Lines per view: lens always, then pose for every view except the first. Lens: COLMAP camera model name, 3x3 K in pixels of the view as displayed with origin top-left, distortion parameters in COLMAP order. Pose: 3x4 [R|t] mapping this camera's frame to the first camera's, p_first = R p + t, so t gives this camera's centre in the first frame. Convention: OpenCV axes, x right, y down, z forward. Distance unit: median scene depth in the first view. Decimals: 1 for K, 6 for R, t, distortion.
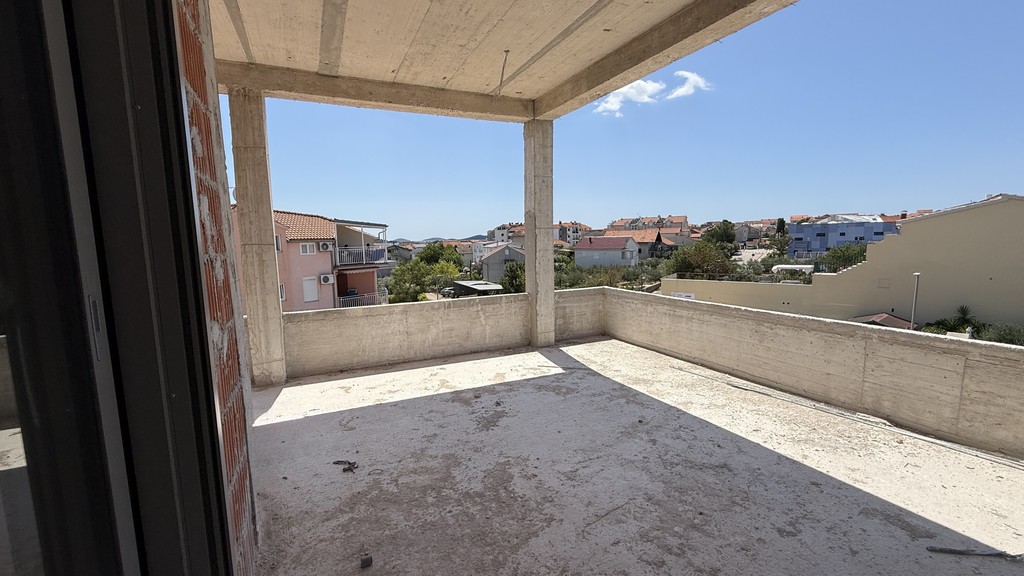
lens RADIAL K [[424.1, 0, 518.7], [0, 424.1, 287.3], [0, 0, 1]] dist [0.001339, -0.000129]
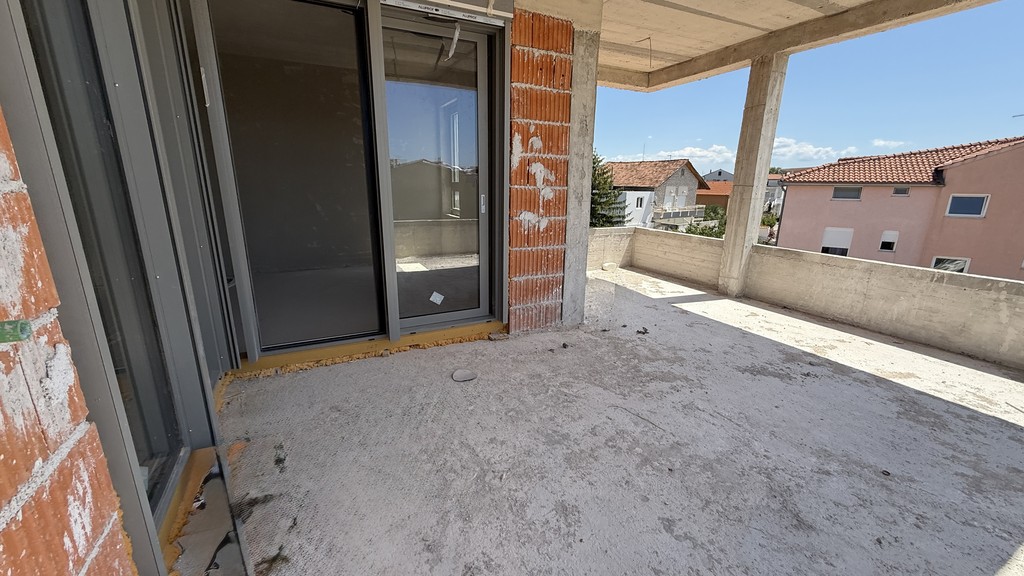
lens RADIAL K [[424.1, 0, 514.8], [0, 424.1, 293.7], [0, 0, 1]] dist [0.001339, -0.000129]
pose [[0.011866, 0.274729, -0.961449, 0.602659], [-0.127111, 0.954130, 0.271069, -0.042332], [0.991818, 0.118994, 0.046242, 0.254142]]
